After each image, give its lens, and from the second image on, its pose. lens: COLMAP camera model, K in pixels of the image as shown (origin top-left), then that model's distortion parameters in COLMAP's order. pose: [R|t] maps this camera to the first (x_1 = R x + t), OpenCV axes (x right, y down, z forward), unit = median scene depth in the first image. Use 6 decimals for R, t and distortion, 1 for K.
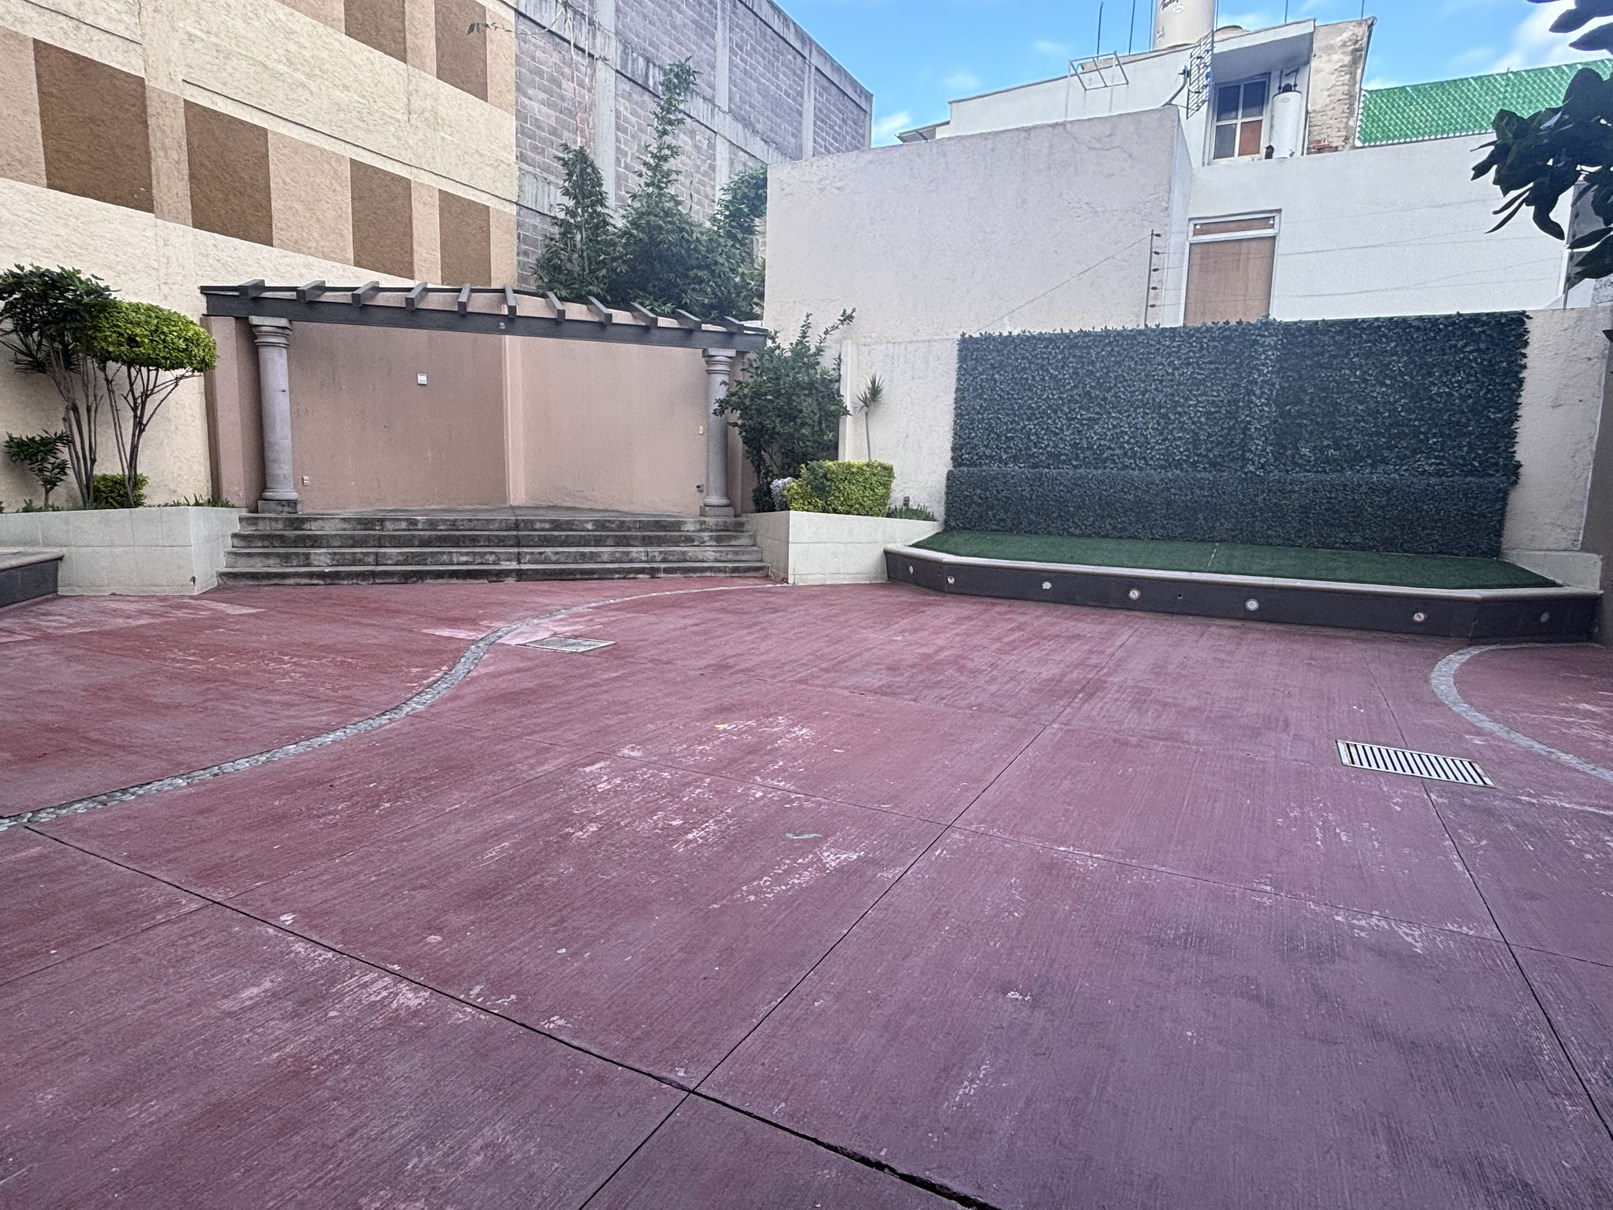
lens RADIAL K [[889.3, 0, 803.2], [0, 889.3, 612.0], [0, 0, 1]] dist [0.001768, -0.007078]
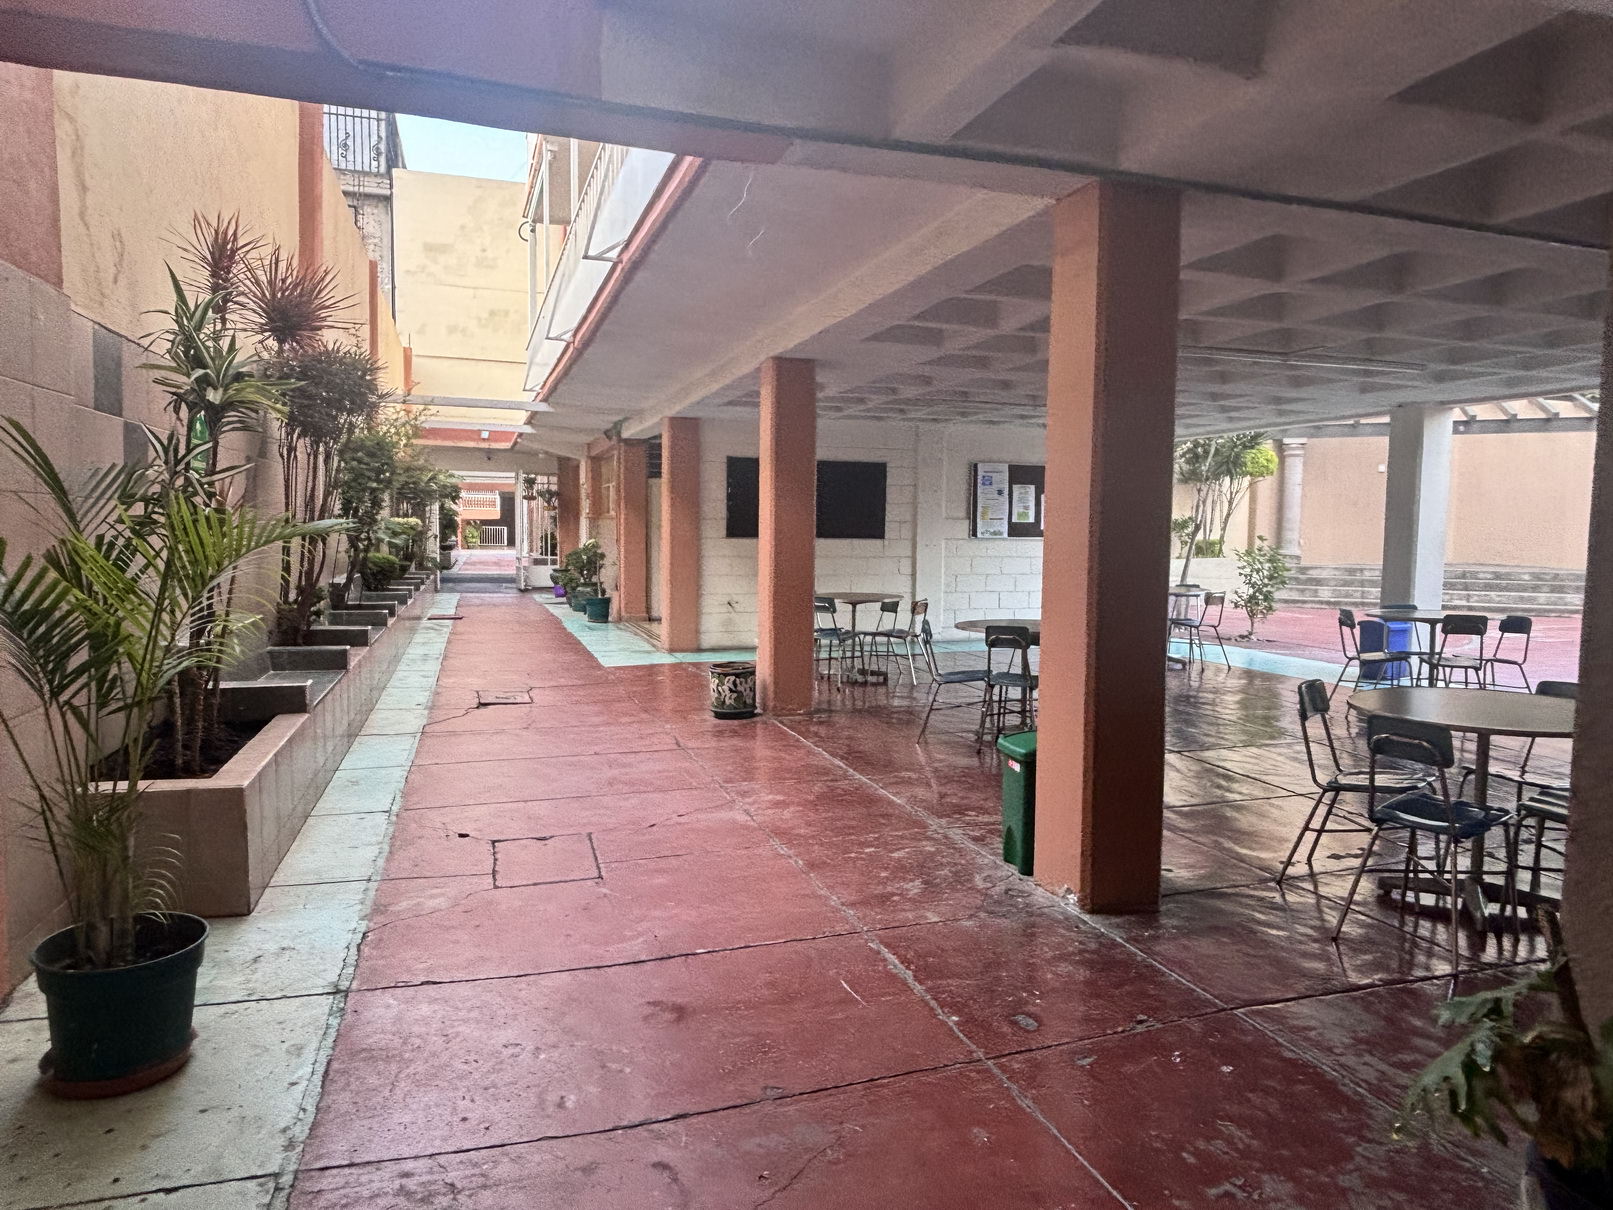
lens RADIAL K [[1058.8, 0, 811.5], [0, 1058.8, 601.1], [0, 0, 1]] dist [-0.008481, 0.003410]
pose [[0.718428, 0.033811, -0.694779, 0.082748], [-0.099244, 0.993582, -0.054270, 0.132299], [0.688485, 0.107942, 0.717172, -0.857757]]
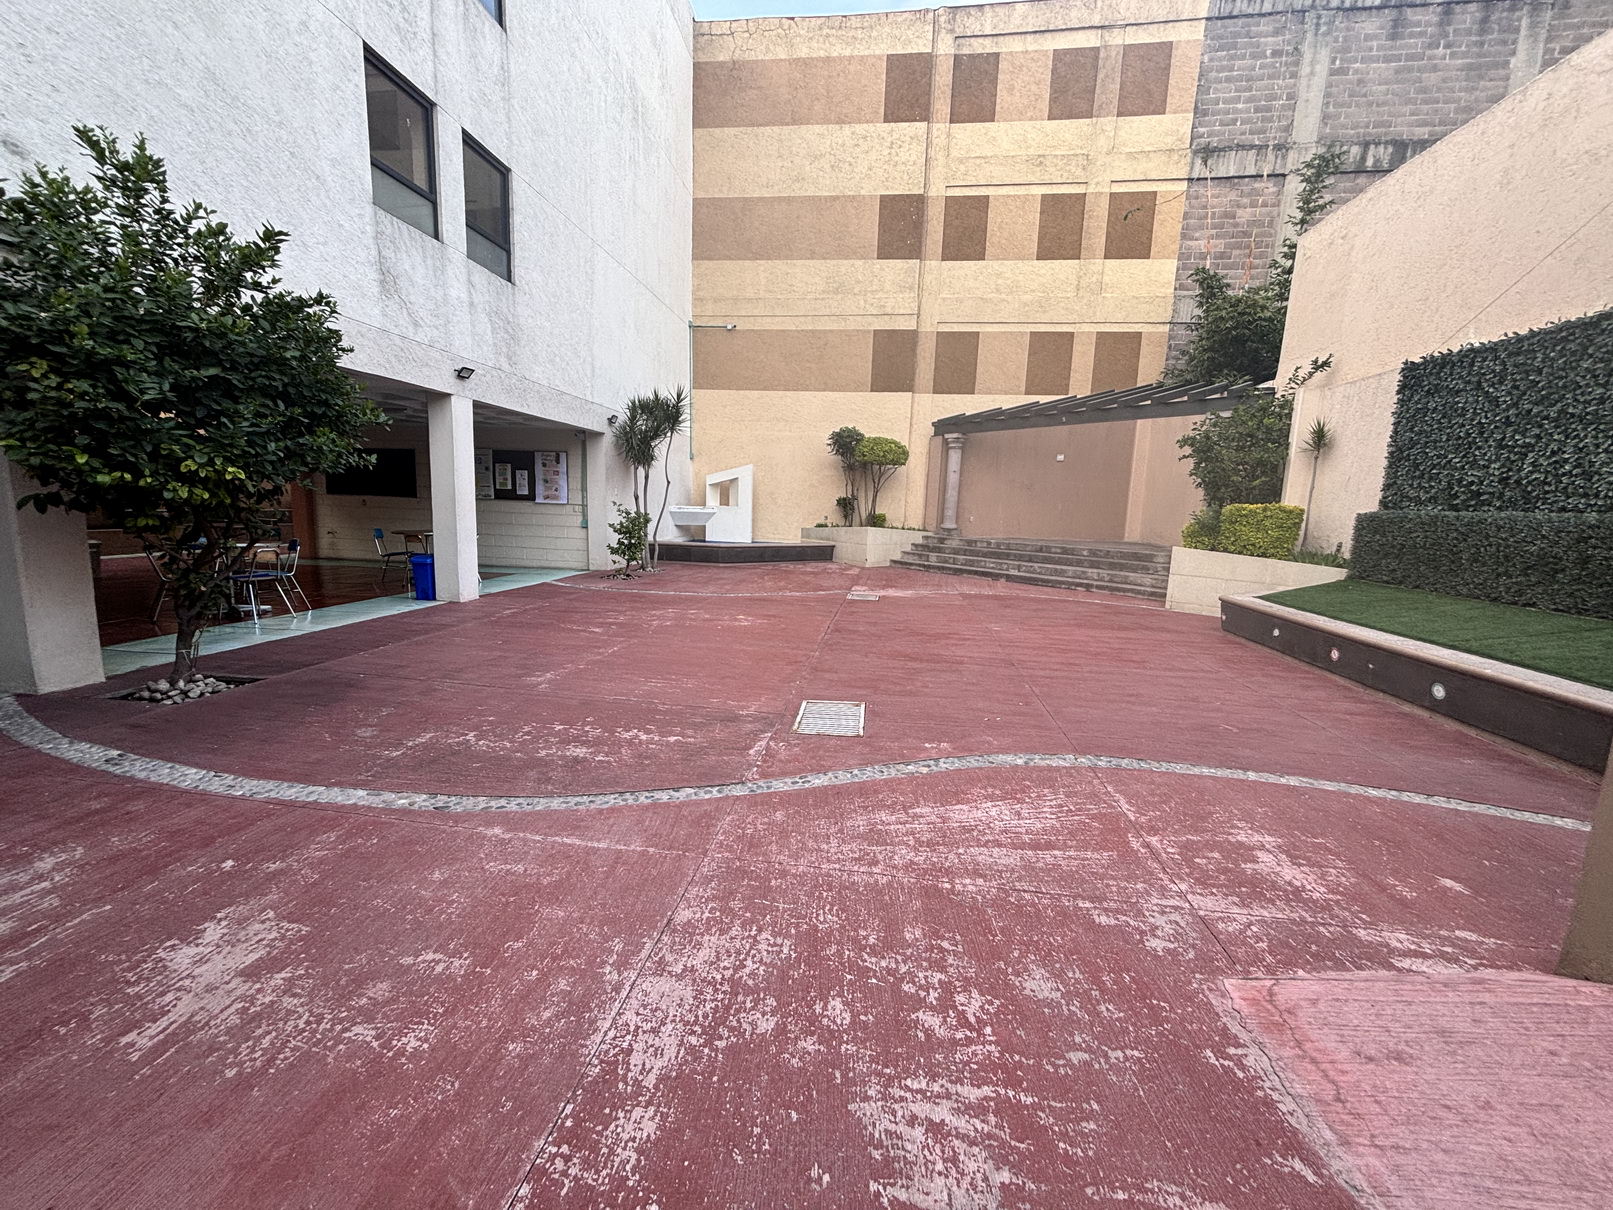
lens RADIAL K [[654.4, 0, 805.9], [0, 654.4, 602.8], [0, 0, 1]] dist [-0.004459, -0.000424]
pose [[0.327753, 0.128862, -0.935934, 0.652599], [-0.169748, 0.982565, 0.075838, -0.024554], [0.929389, 0.134017, 0.343913, 0.263789]]
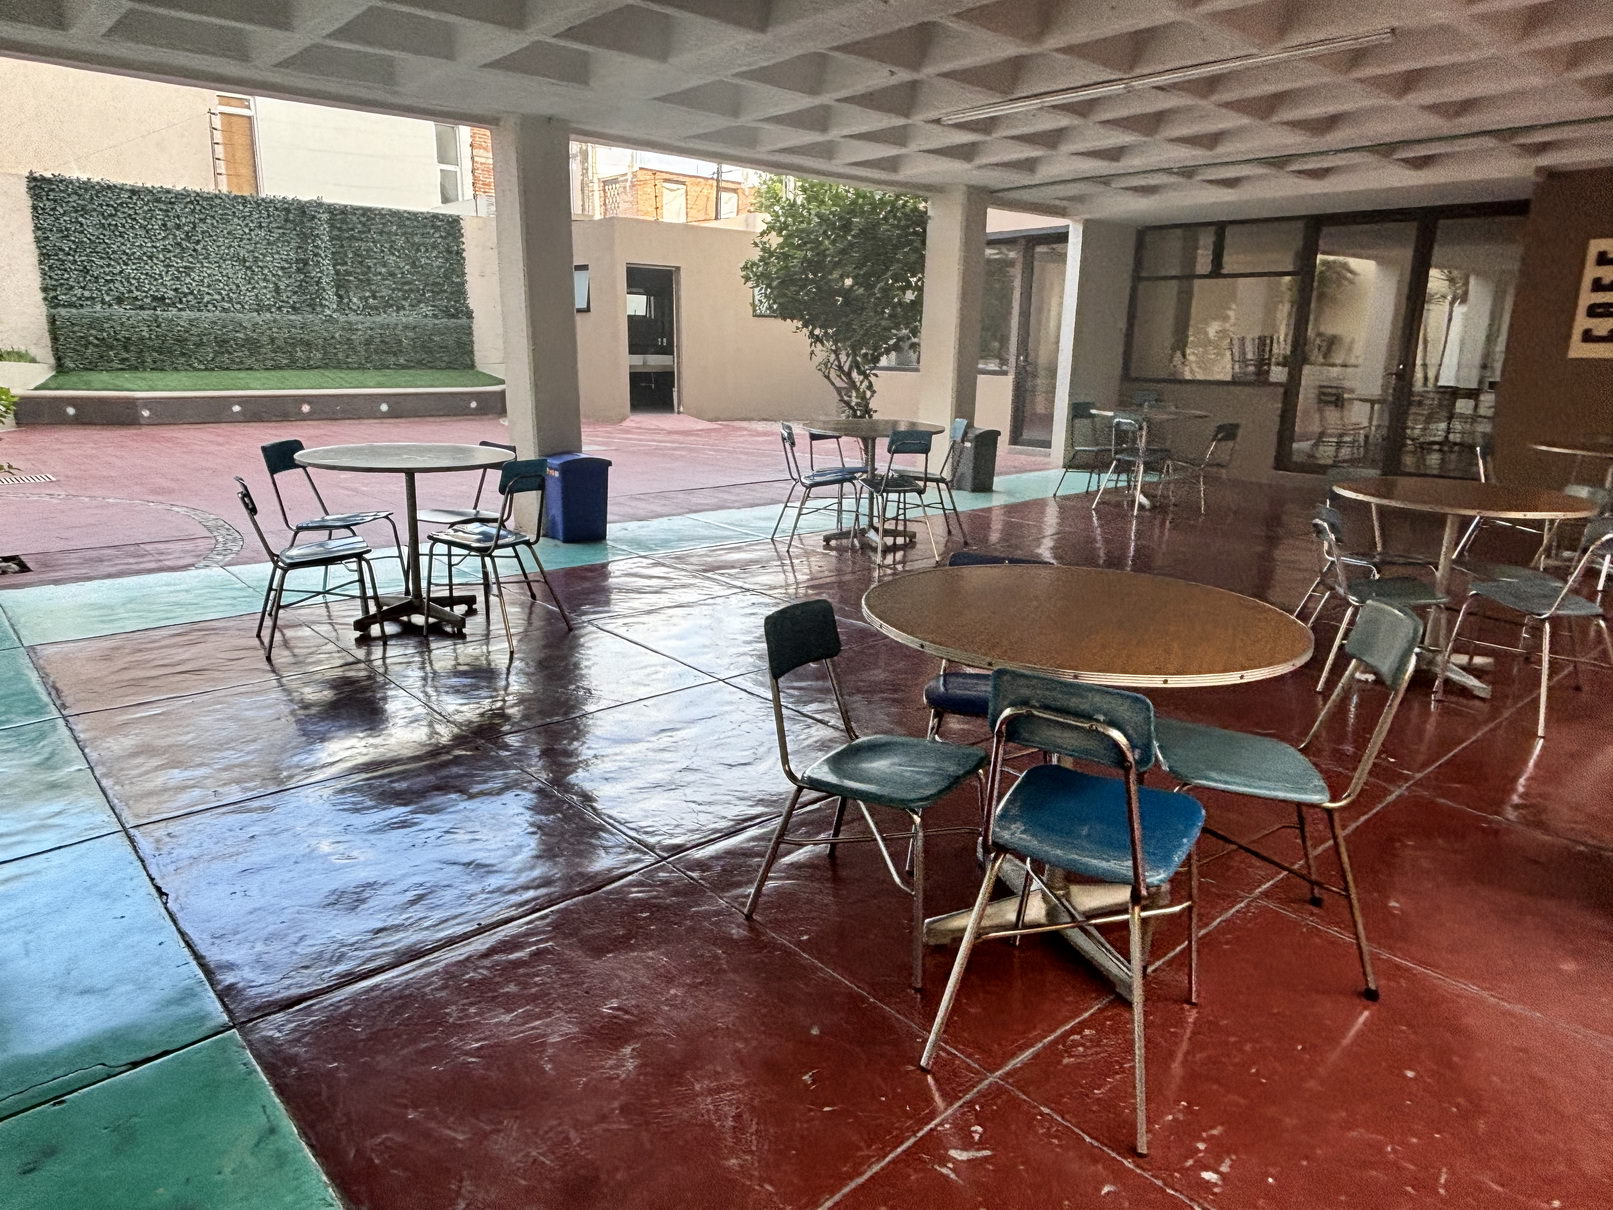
lens RADIAL K [[1058.8, 0, 806.6], [0, 1058.8, 609.5], [0, 0, 1]] dist [-0.008481, 0.003410]
pose [[0.364972, -0.246112, 0.897900, -0.725408], [0.133308, 0.968304, 0.211224, 0.032340], [-0.921425, 0.042607, 0.386213, -0.257533]]
